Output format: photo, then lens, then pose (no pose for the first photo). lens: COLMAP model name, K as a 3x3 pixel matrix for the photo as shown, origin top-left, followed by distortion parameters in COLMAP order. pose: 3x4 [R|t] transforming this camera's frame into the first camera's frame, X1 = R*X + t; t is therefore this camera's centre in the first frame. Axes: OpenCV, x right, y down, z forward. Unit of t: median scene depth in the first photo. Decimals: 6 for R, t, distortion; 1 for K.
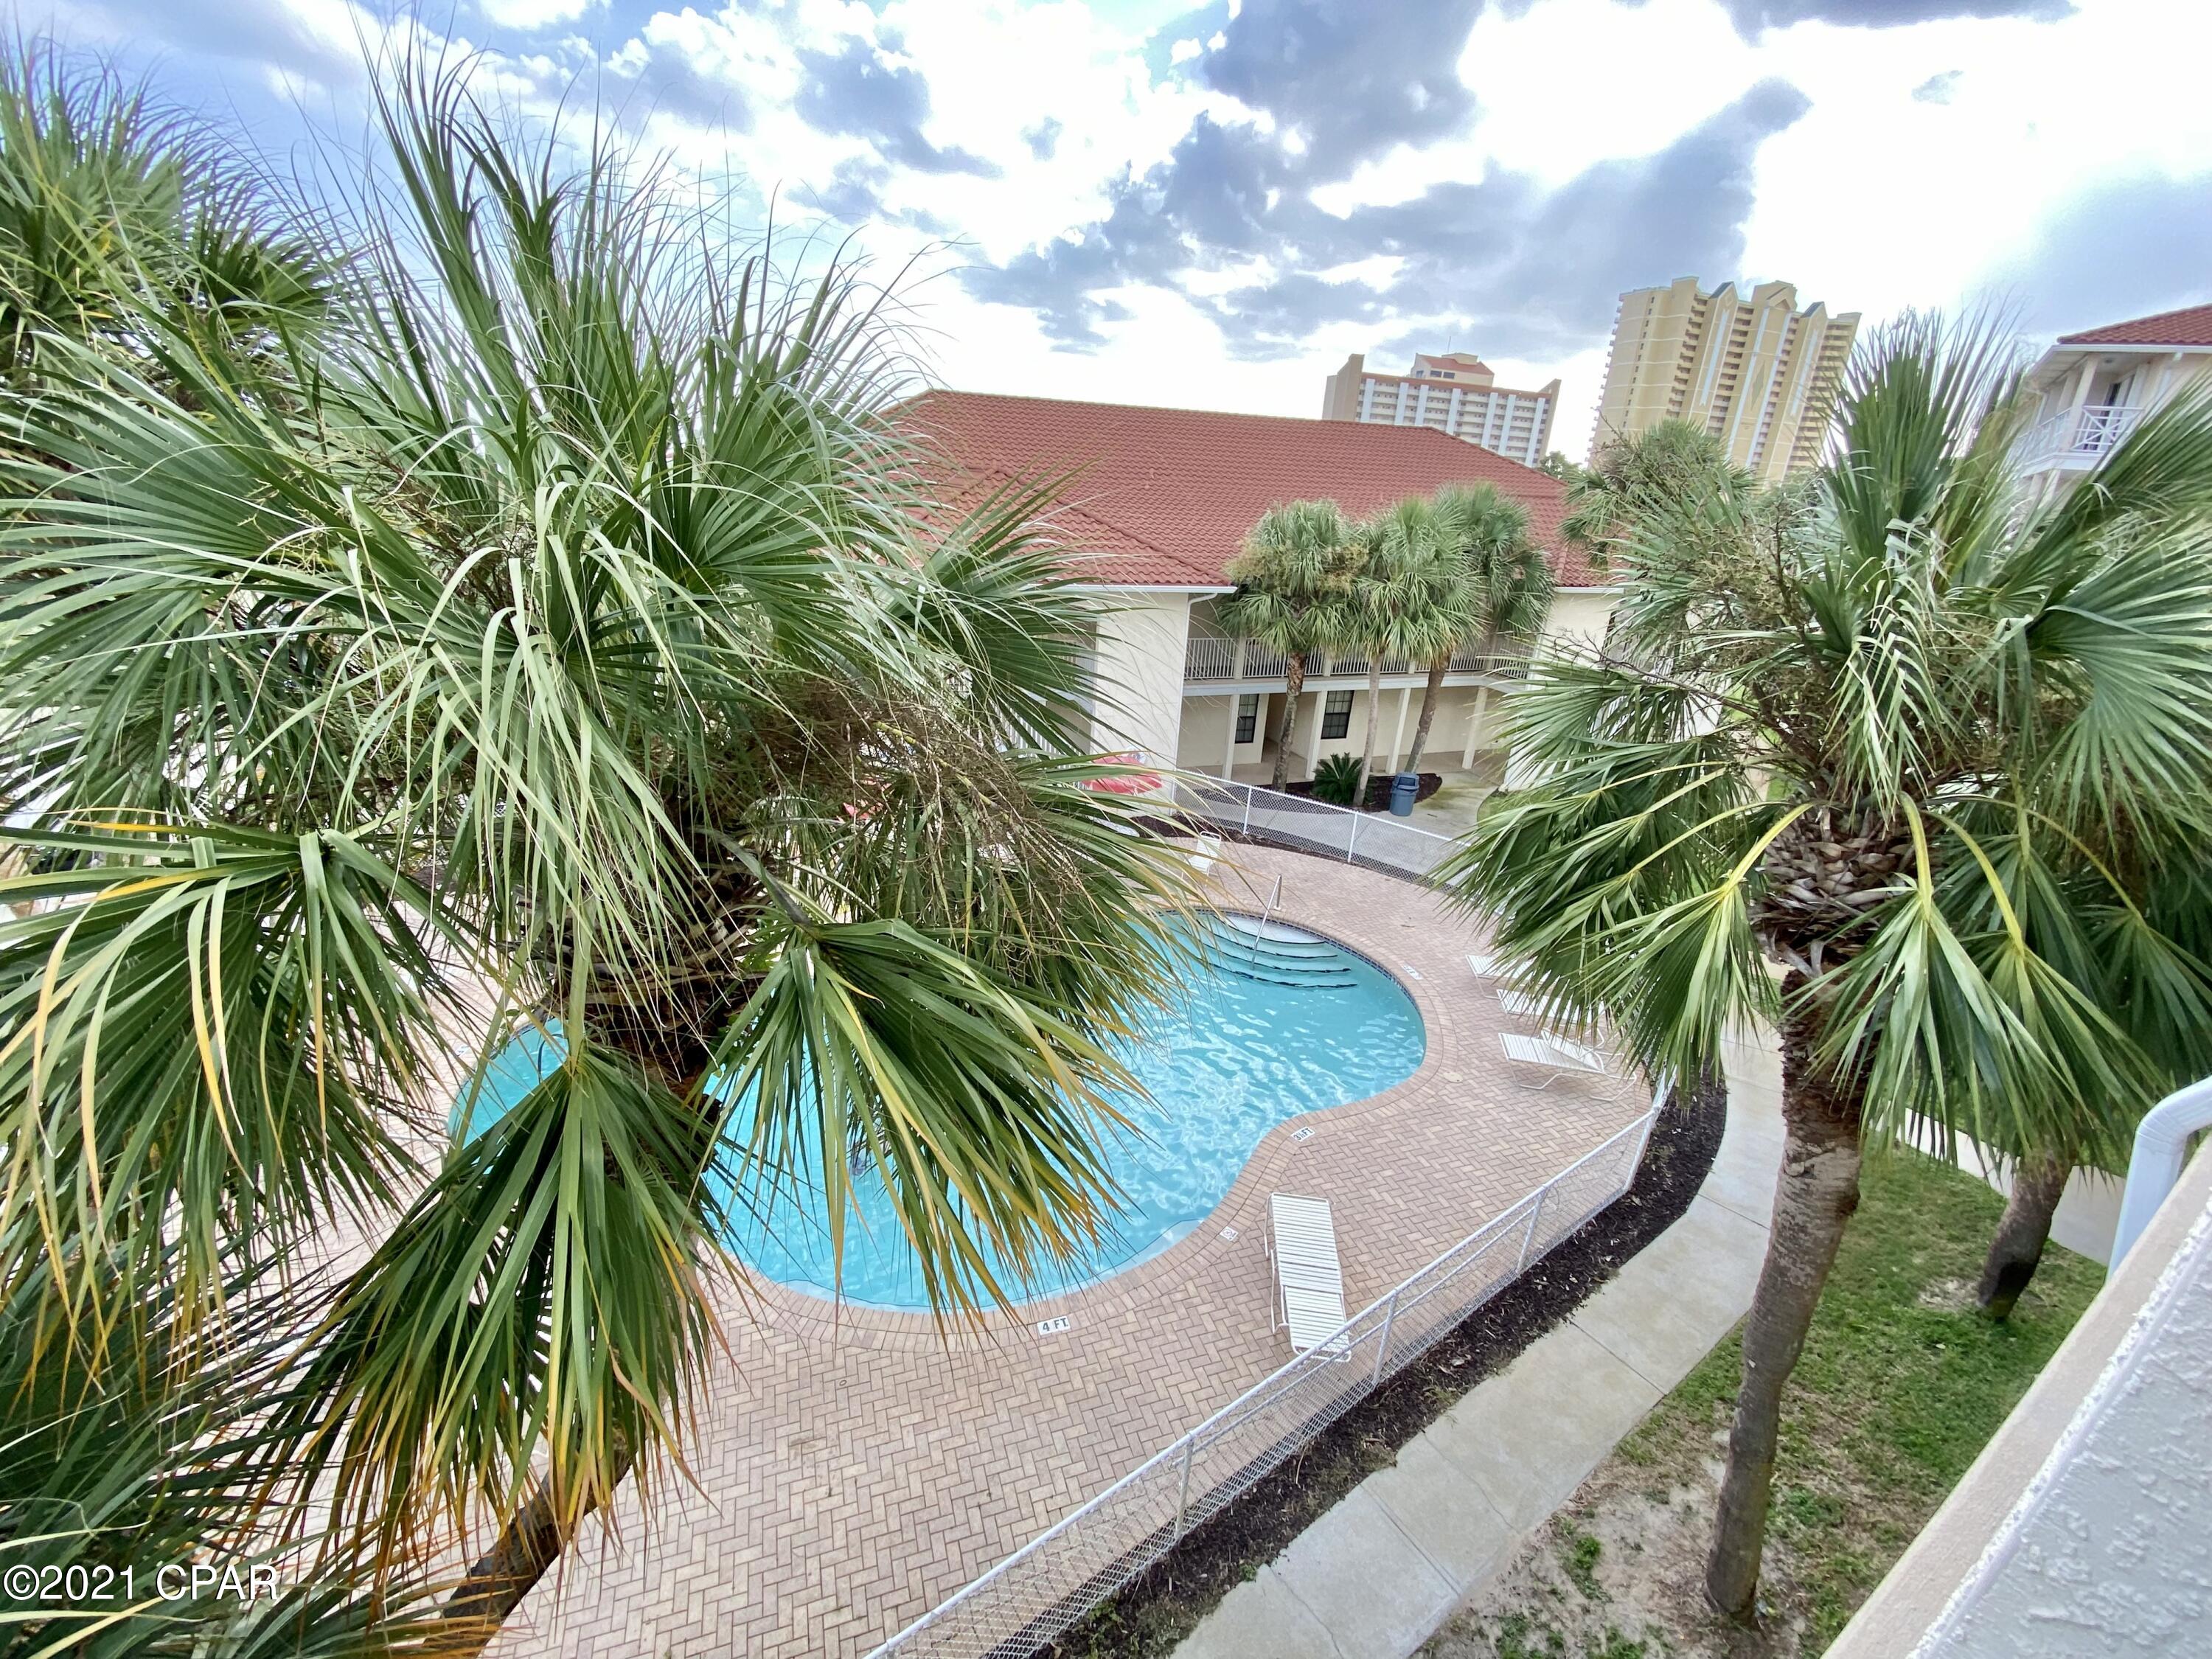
lens RADIAL K [[905.1, 0, 1092.3], [0, 905.1, 841.0], [0, 0, 1]] dist [0.017314, -0.018932]
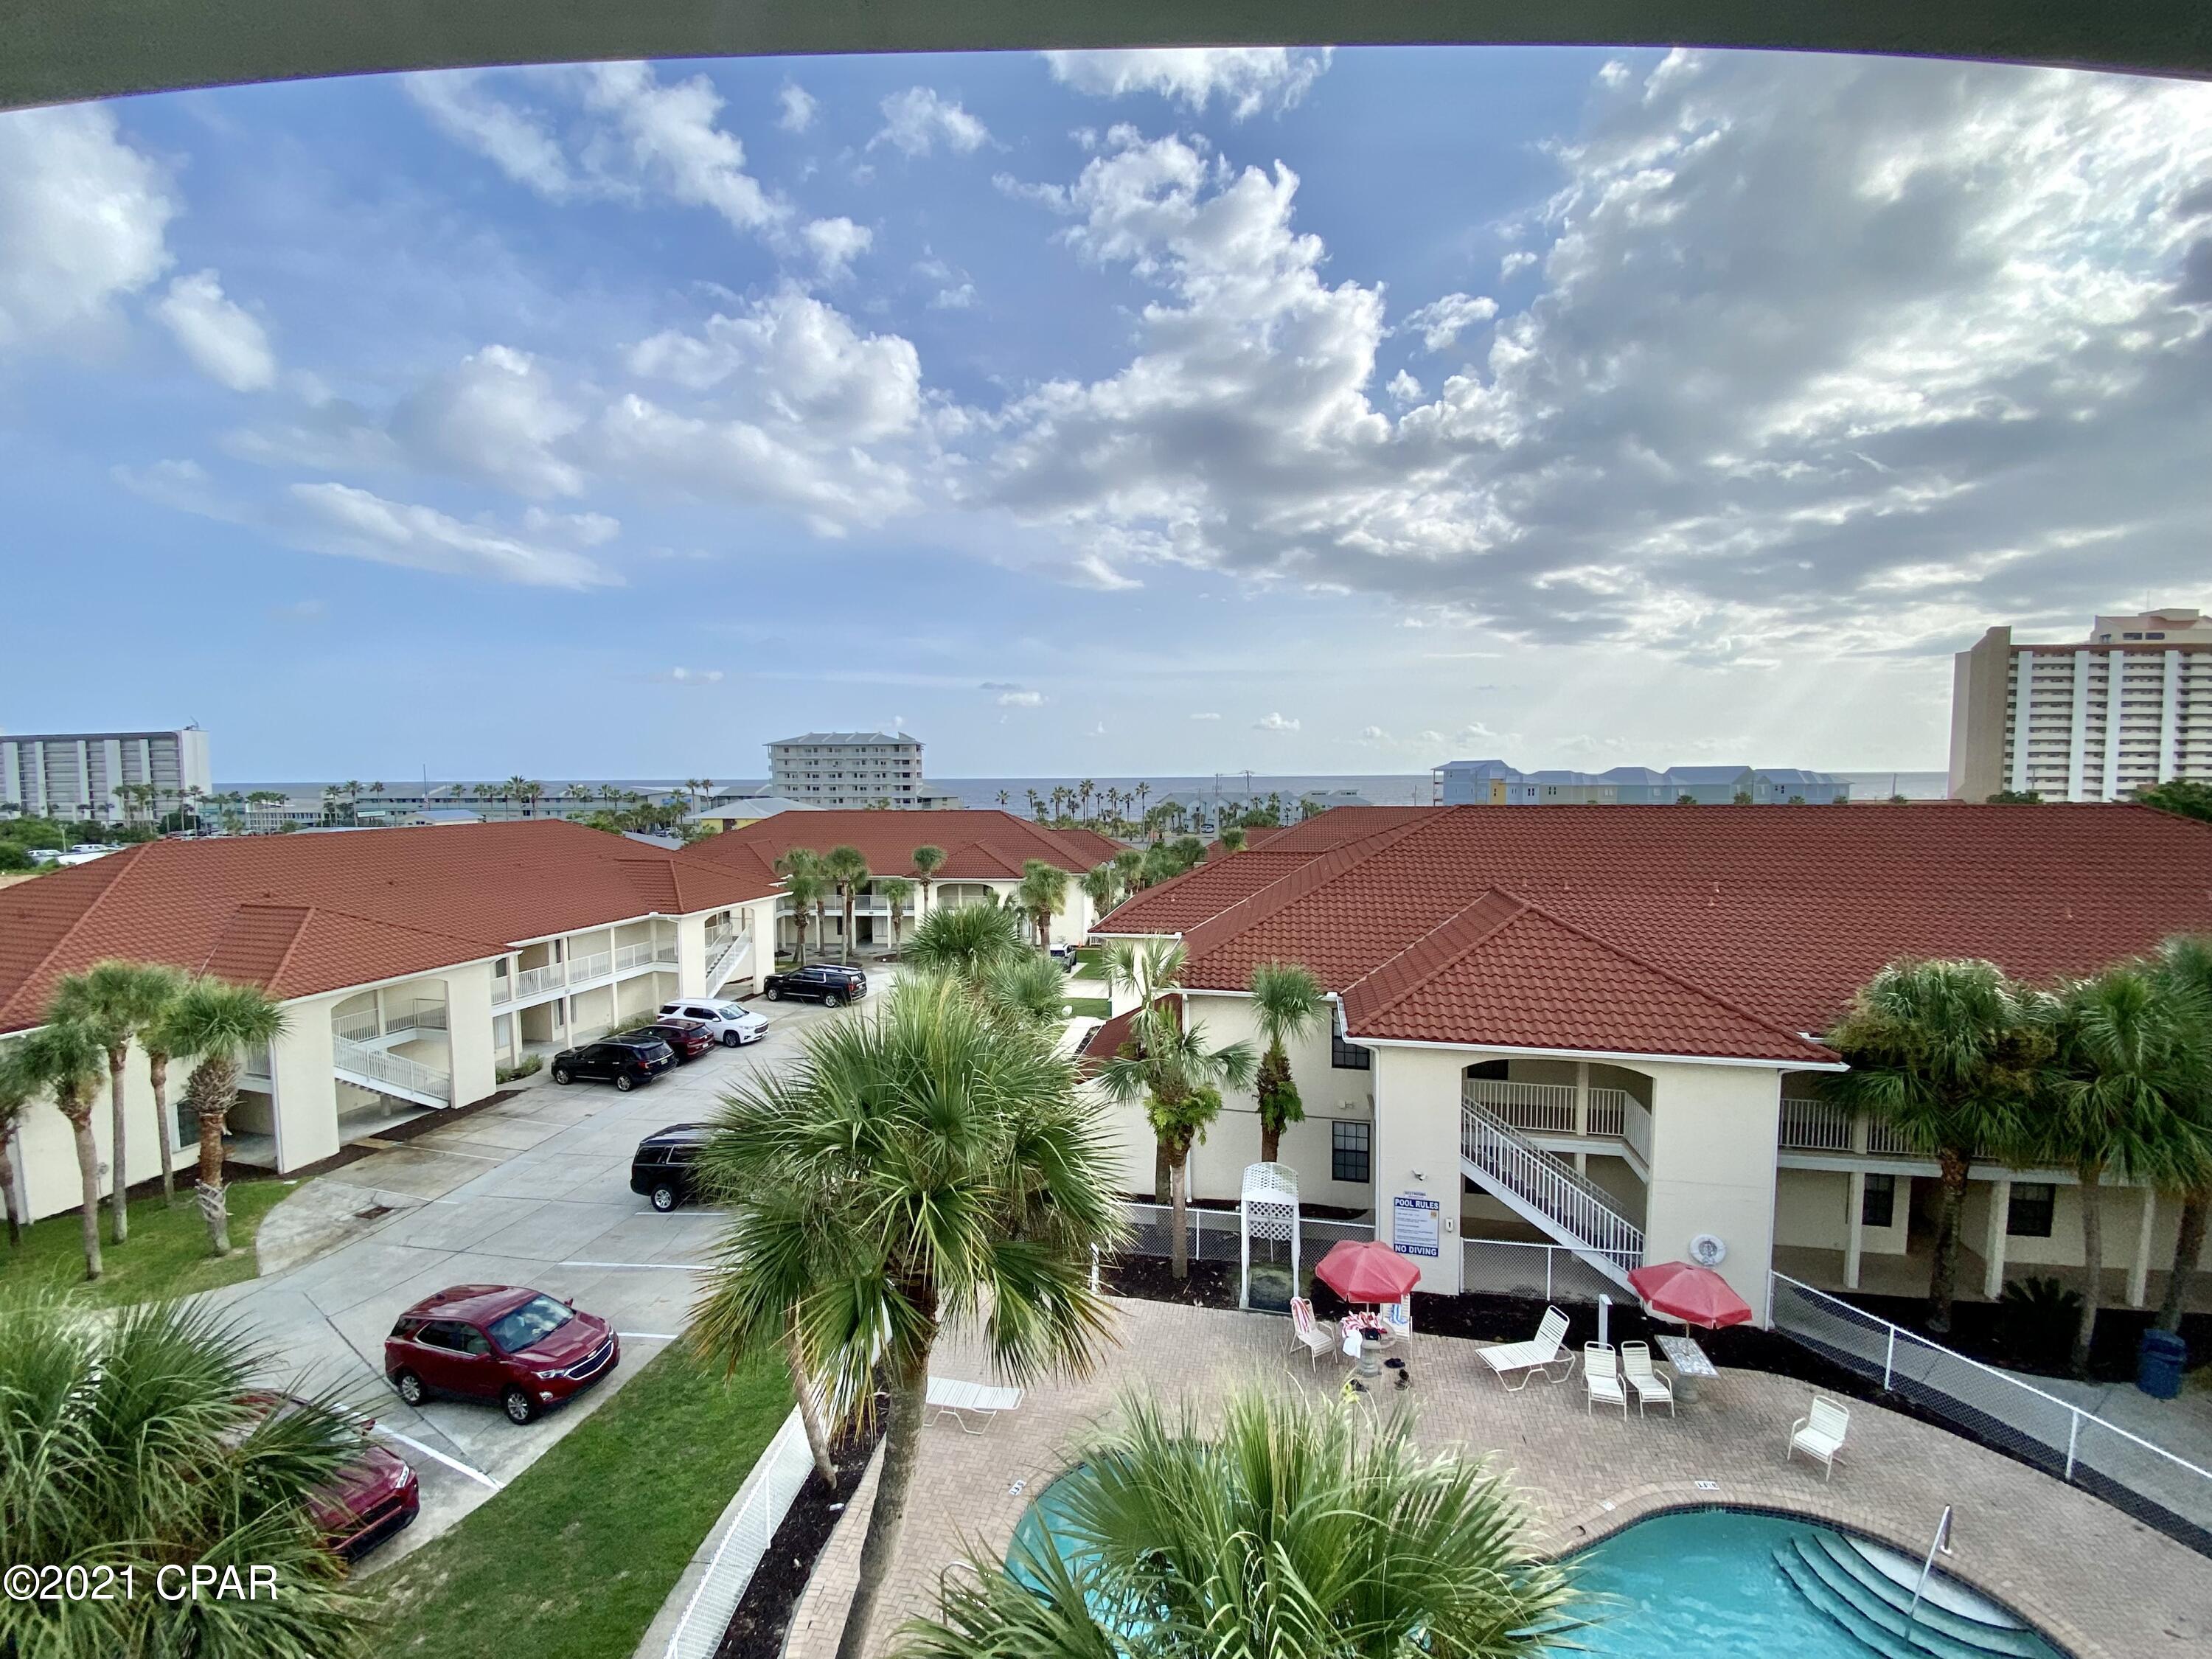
lens RADIAL K [[905.1, 0, 1092.3], [0, 905.1, 841.0], [0, 0, 1]] dist [0.017314, -0.018932]
pose [[0.859247, -0.024305, -0.510983, -0.007092], [-0.134195, 0.953181, -0.270993, -0.161513], [0.493646, 0.301421, 0.815757, -0.084554]]
